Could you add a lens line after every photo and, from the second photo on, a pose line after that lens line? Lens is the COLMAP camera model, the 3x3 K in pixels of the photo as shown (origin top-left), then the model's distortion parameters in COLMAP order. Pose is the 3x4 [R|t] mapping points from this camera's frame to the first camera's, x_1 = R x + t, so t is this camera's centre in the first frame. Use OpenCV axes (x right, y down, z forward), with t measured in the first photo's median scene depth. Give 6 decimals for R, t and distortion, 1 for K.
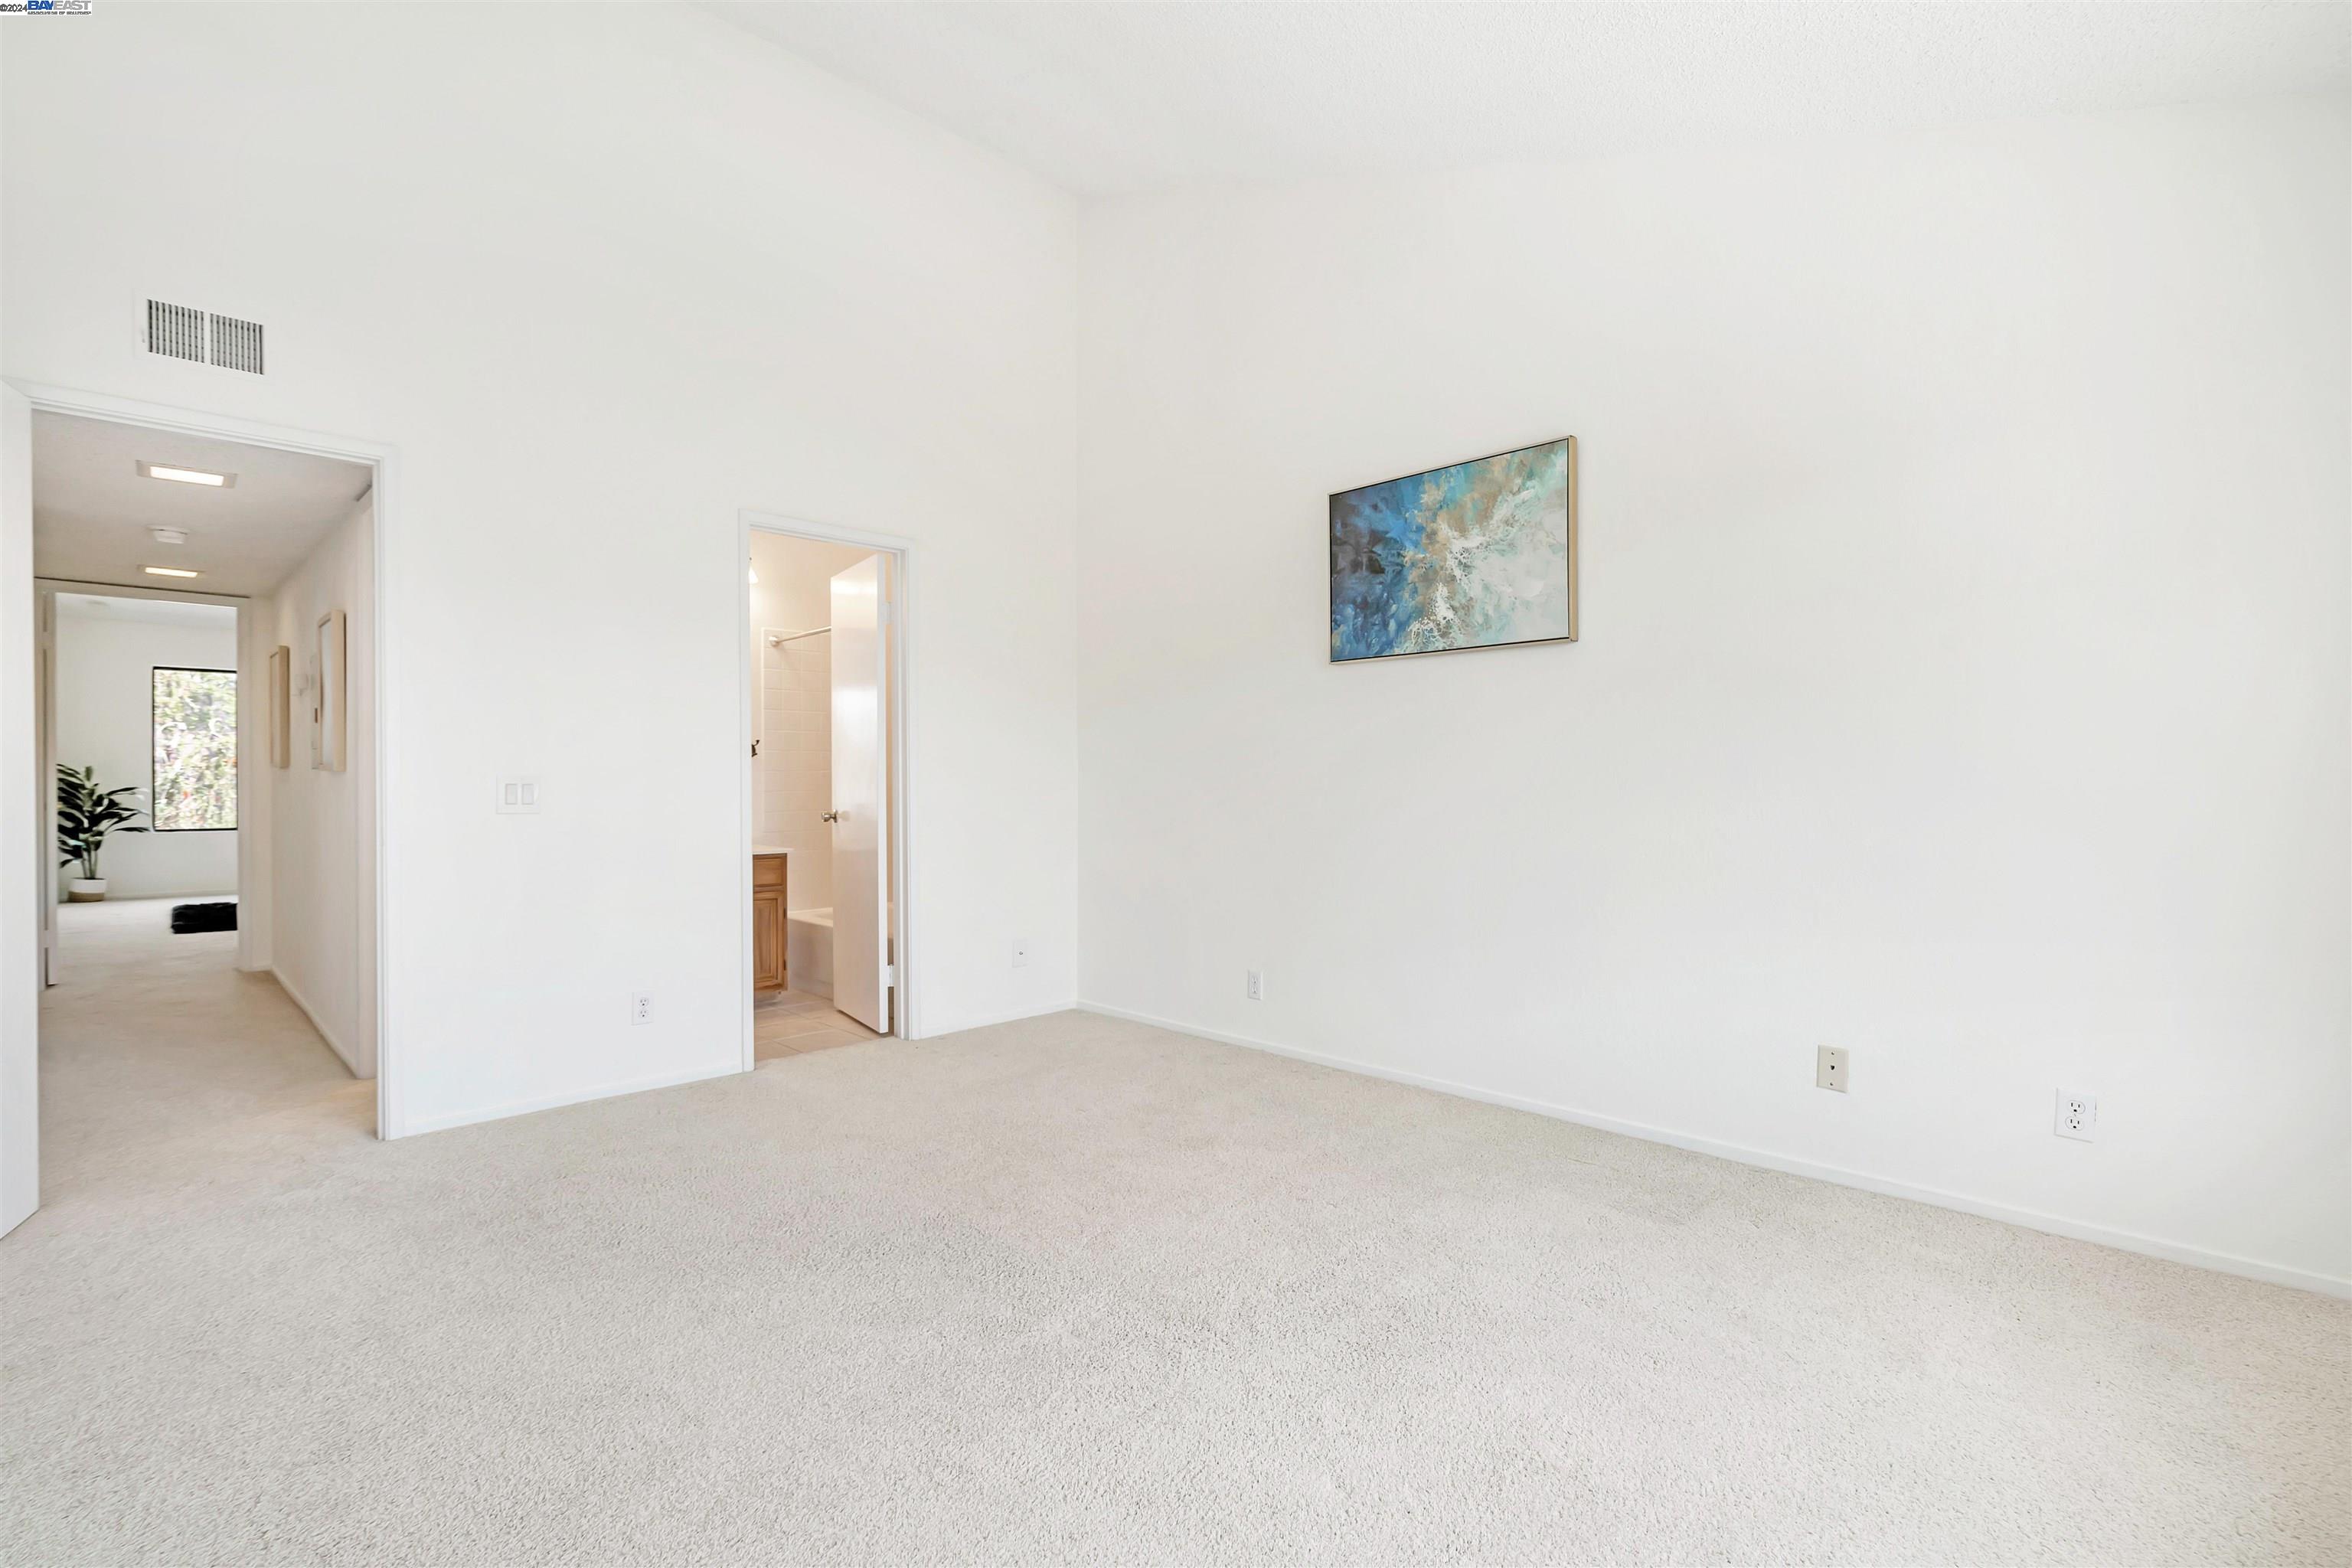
lens RADIAL K [[1074.8, 0, 1177.6], [0, 1074.8, 784.7], [0, 0, 1]] dist [-0.003954, 0.001767]
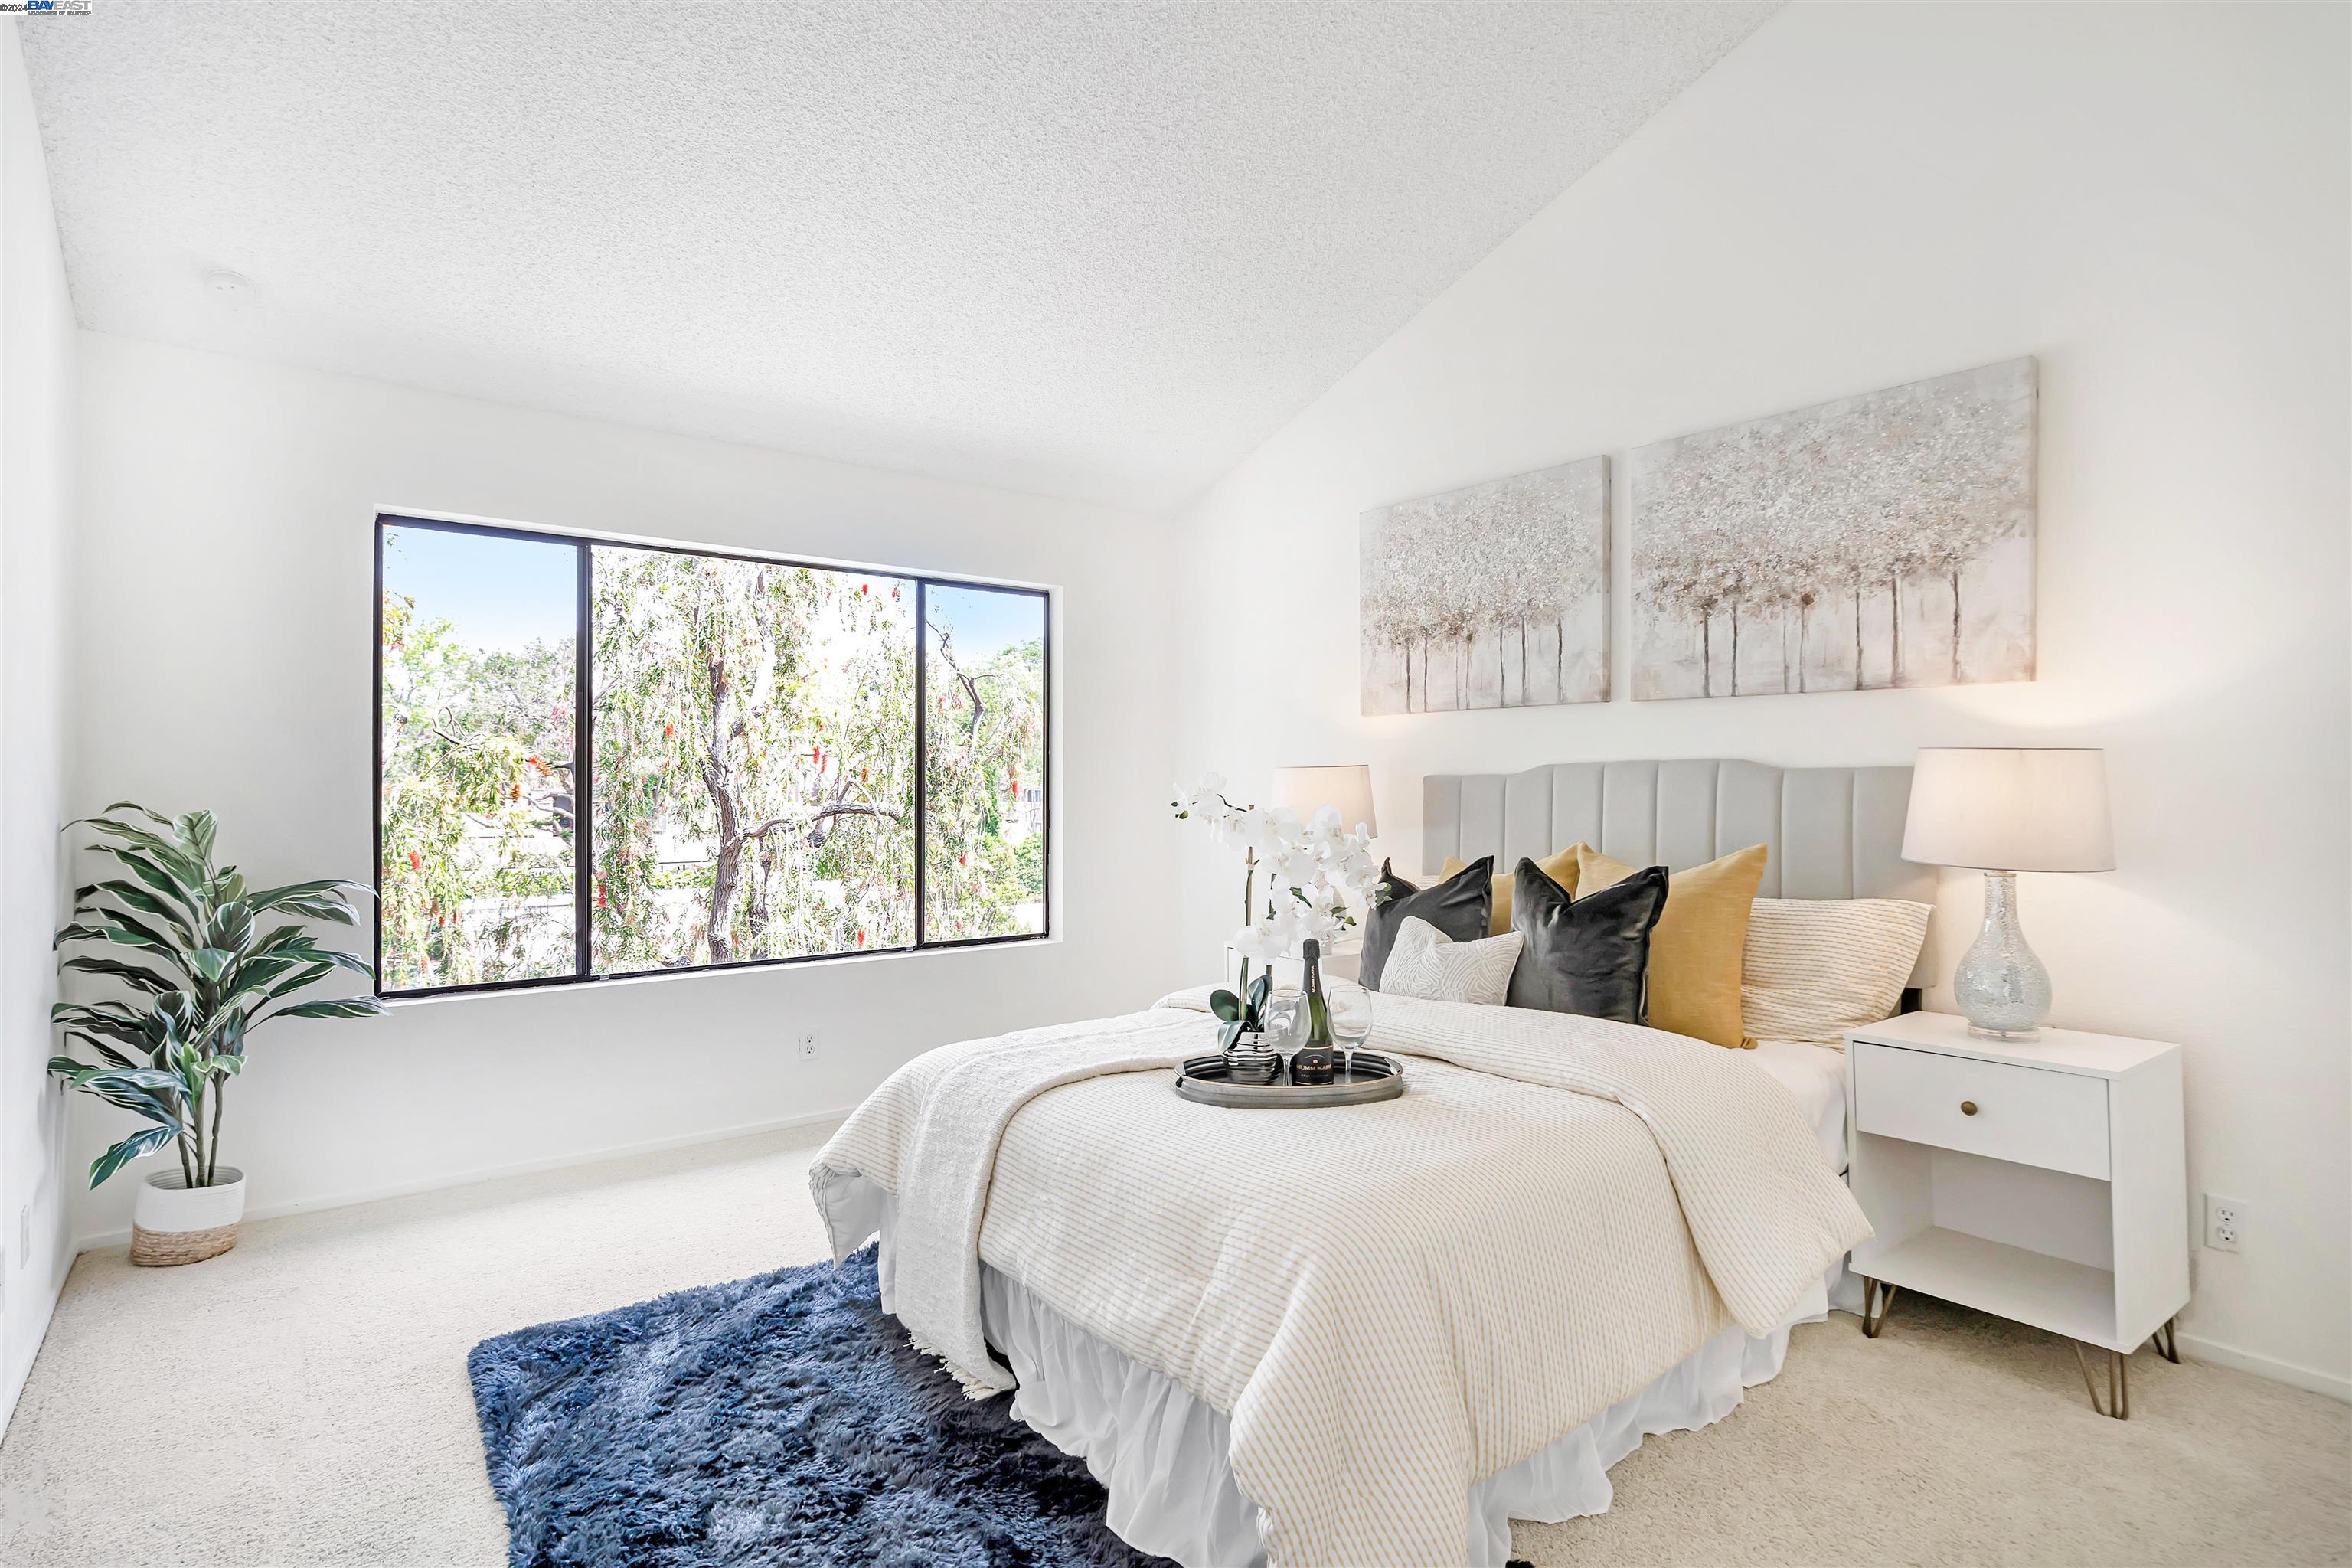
lens RADIAL K [[1186.6, 0, 1154.1], [0, 1186.6, 780.6], [0, 0, 1]] dist [-0.004147, 0.002794]
pose [[0.989984, 0.007806, -0.140964, -0.697564], [-0.008486, 0.999955, -0.004227, -0.028998], [0.140924, 0.005381, 0.990006, 0.703609]]
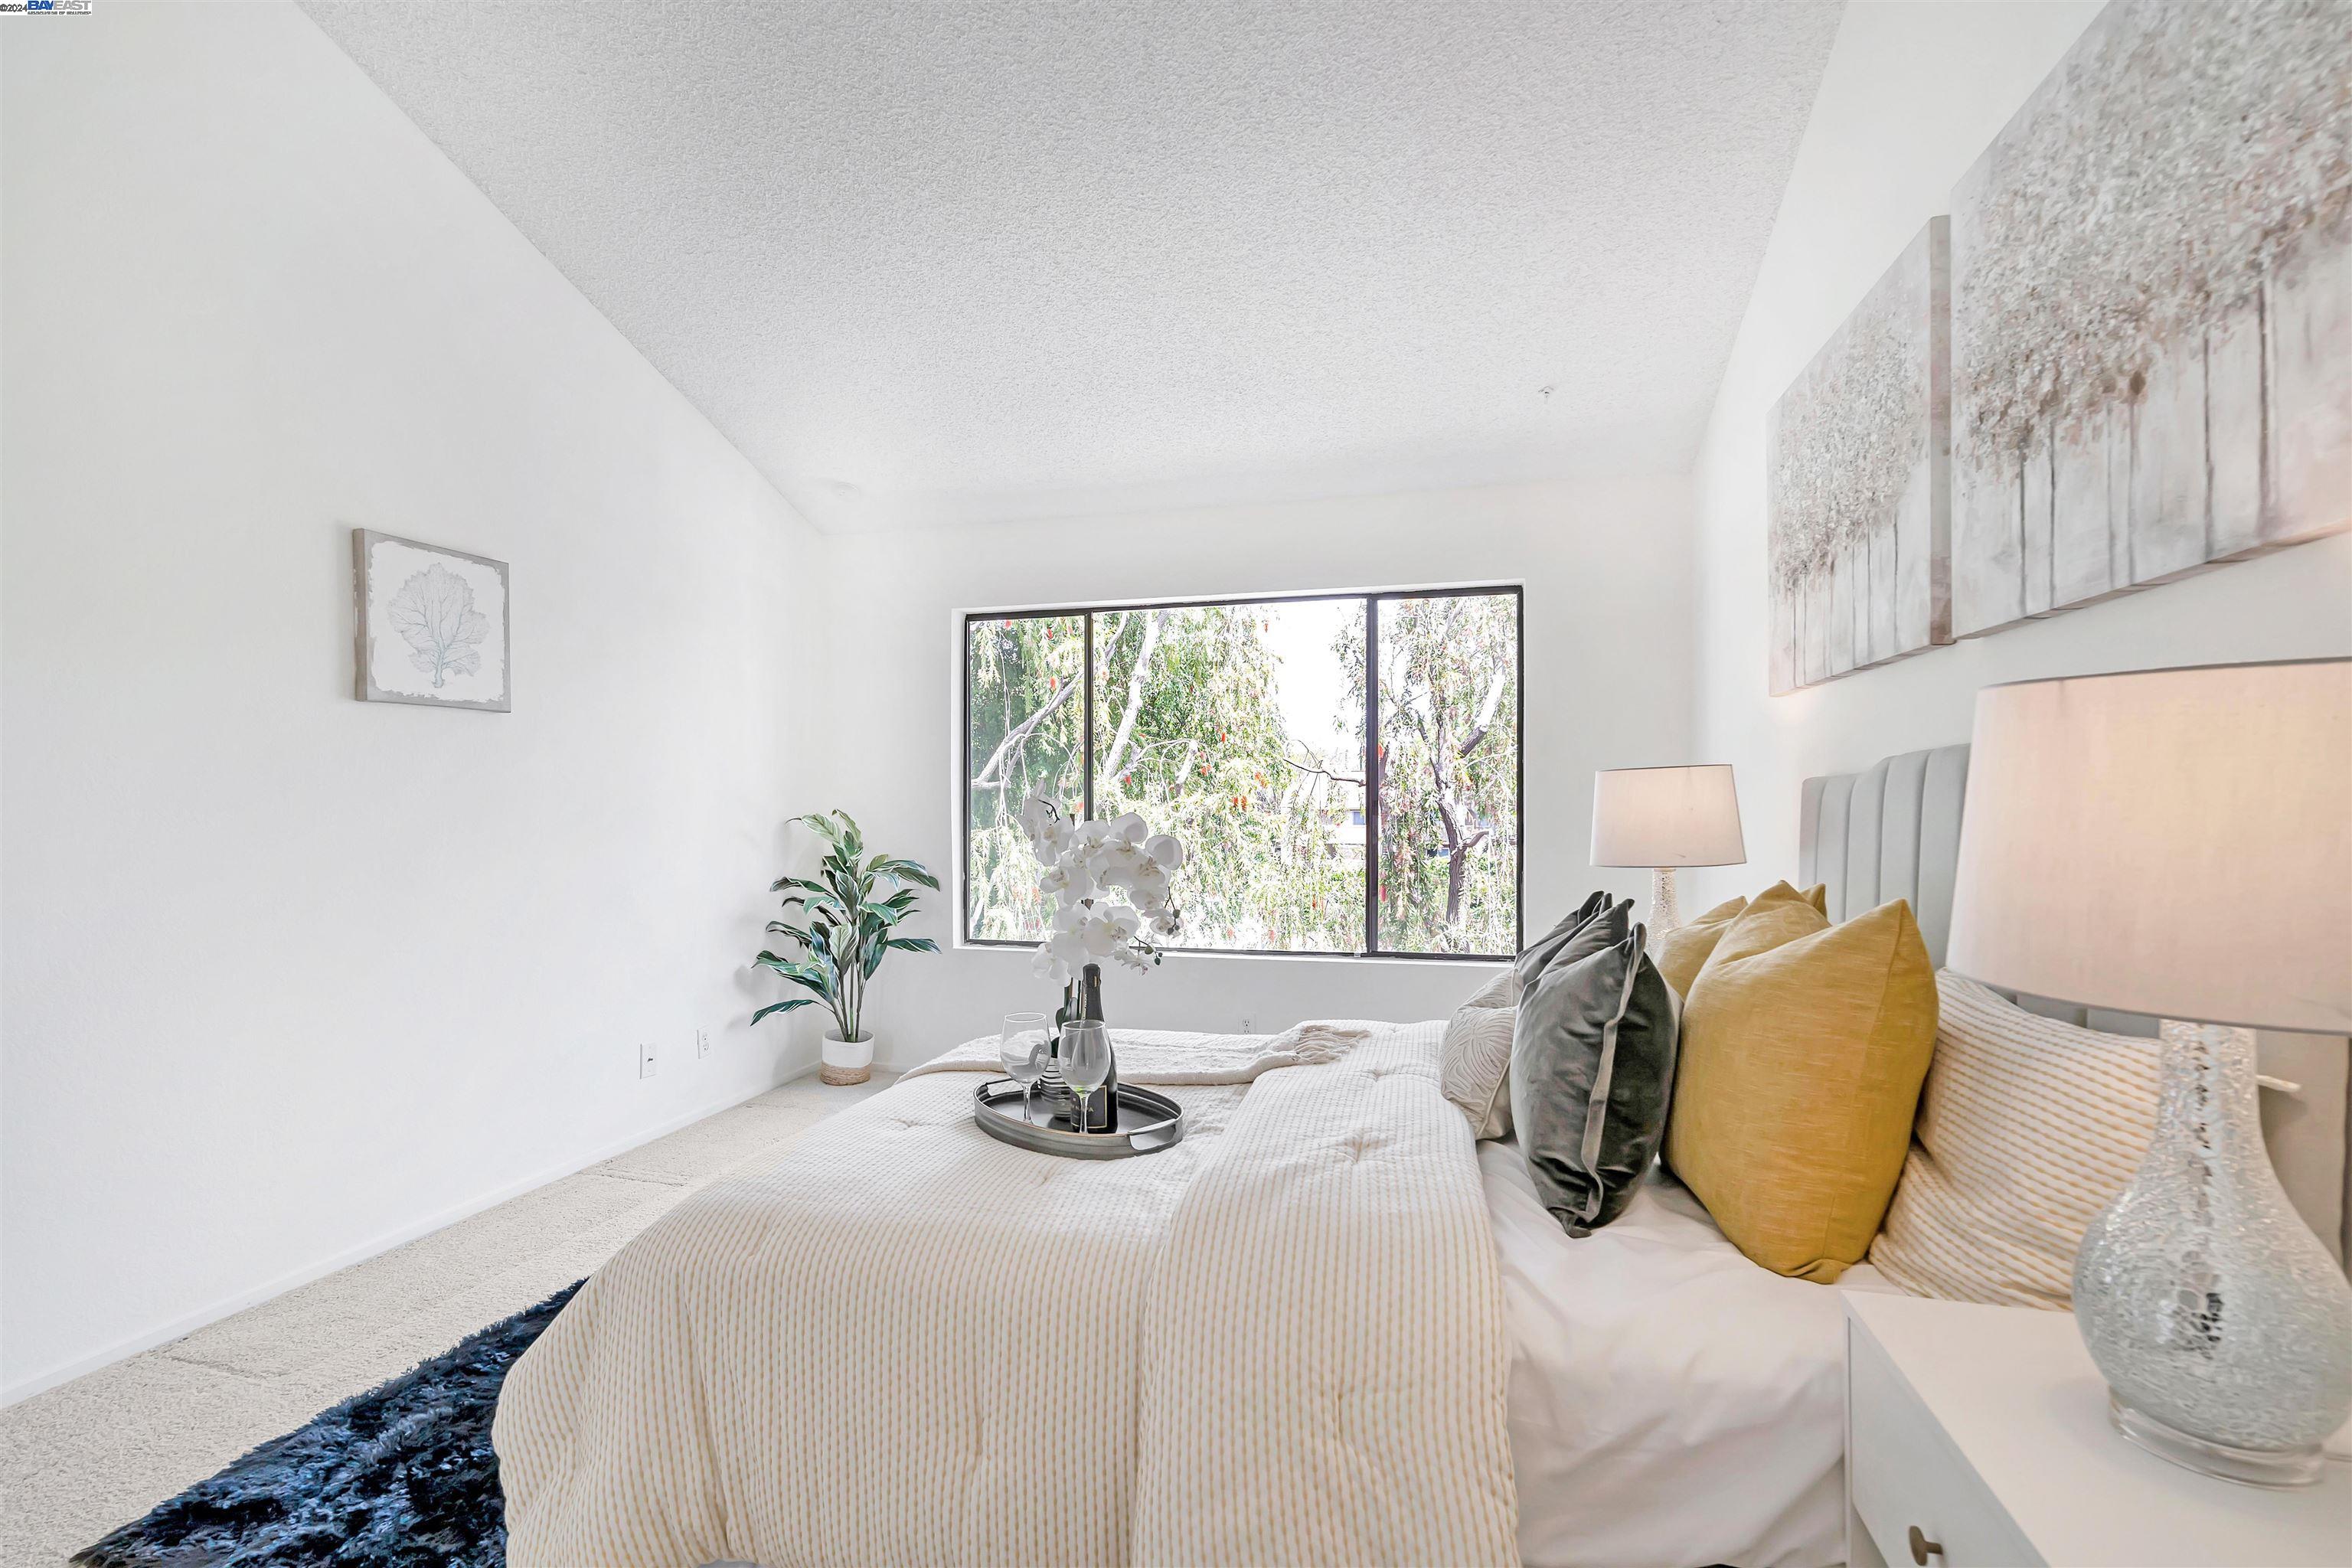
lens RADIAL K [[1074.8, 0, 1161.2], [0, 1074.8, 803.0], [0, 0, 1]] dist [-0.003954, 0.001767]
pose [[0.490034, 0.007774, -0.871668, -0.499634], [-0.004477, 0.999969, 0.006402, -0.028385], [0.871692, 0.000766, 0.490054, 0.882505]]
